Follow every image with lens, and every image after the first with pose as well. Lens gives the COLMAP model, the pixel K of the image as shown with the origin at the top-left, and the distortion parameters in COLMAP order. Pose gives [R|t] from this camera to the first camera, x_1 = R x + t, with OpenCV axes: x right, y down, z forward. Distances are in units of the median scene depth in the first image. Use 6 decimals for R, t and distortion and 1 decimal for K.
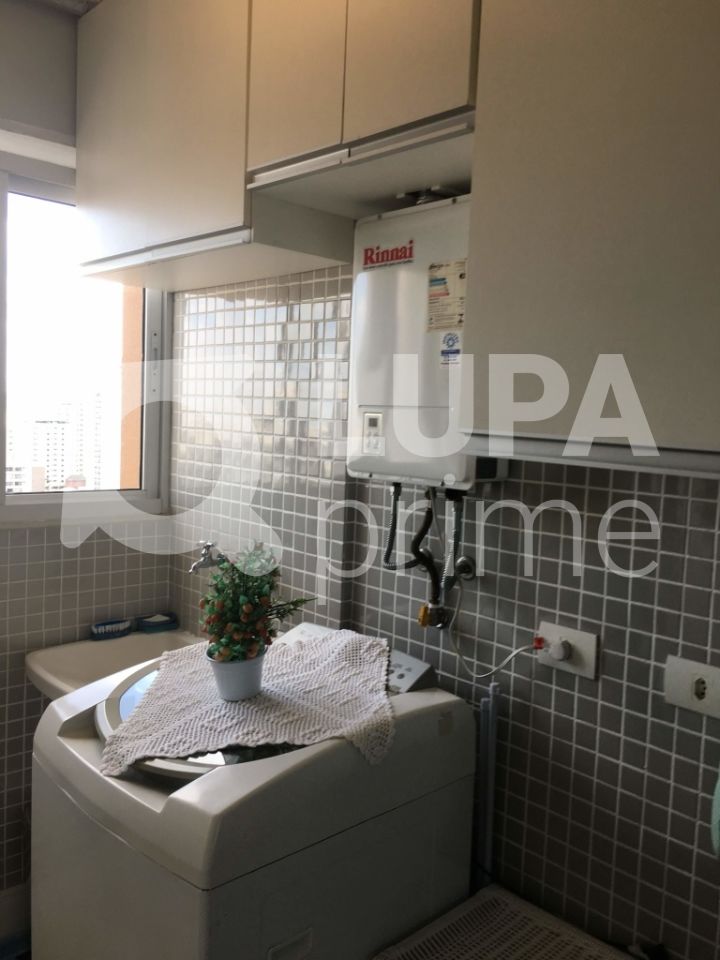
lens RADIAL K [[823.9, 0, 359.4], [0, 823.9, 479.1], [0, 0, 1]] dist [0.051659, 0.004527]
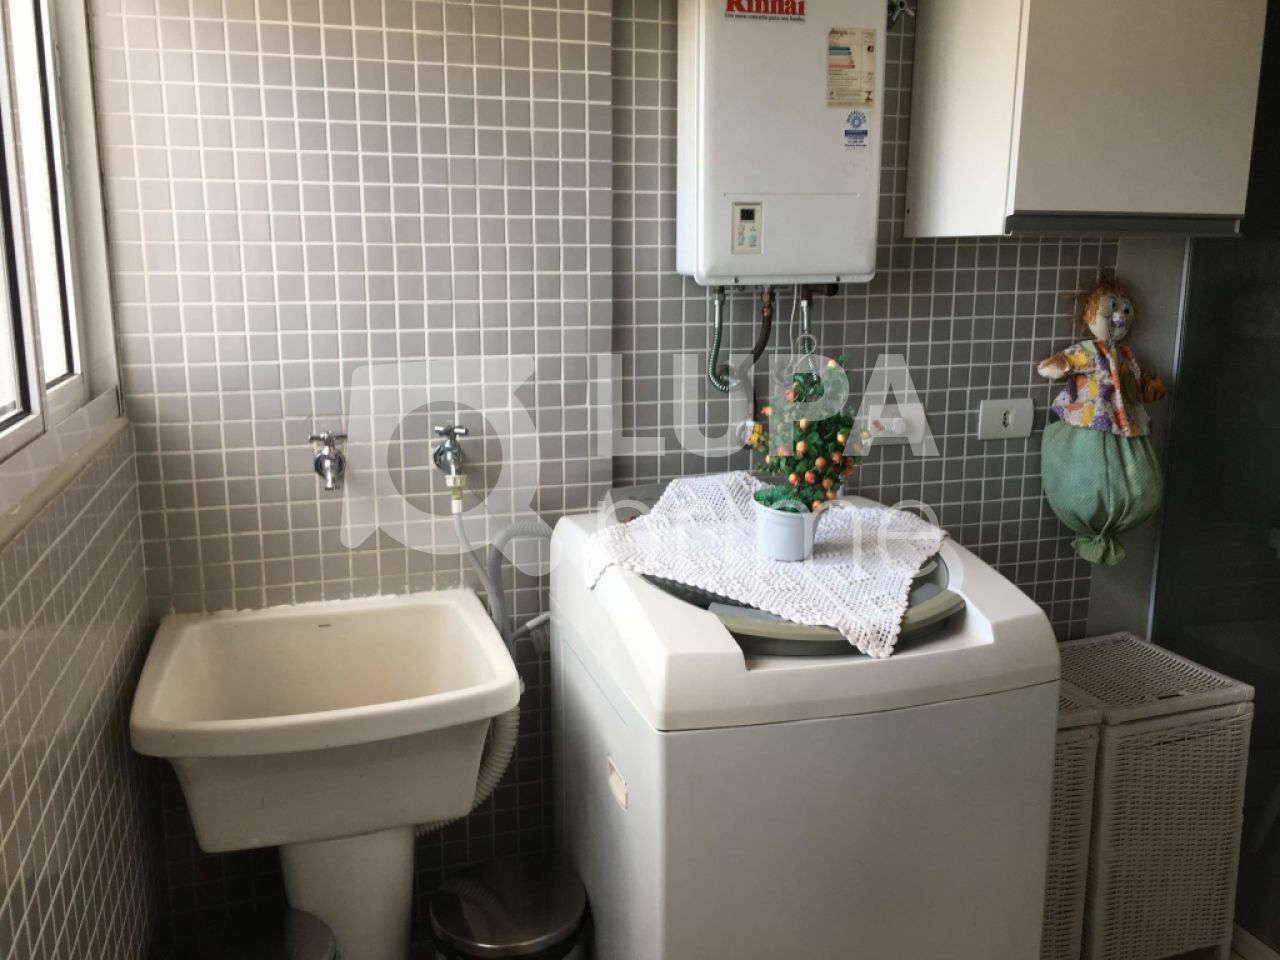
lens RADIAL K [[1098.5, 0, 639.2], [0, 1098.5, 475.8], [0, 0, 1]] dist [0.051659, 0.004527]
pose [[0.430441, -0.221502, 0.875019, -1.187856], [0.093596, 0.975149, 0.200807, -0.050442], [-0.897753, -0.004537, 0.440476, 0.674910]]
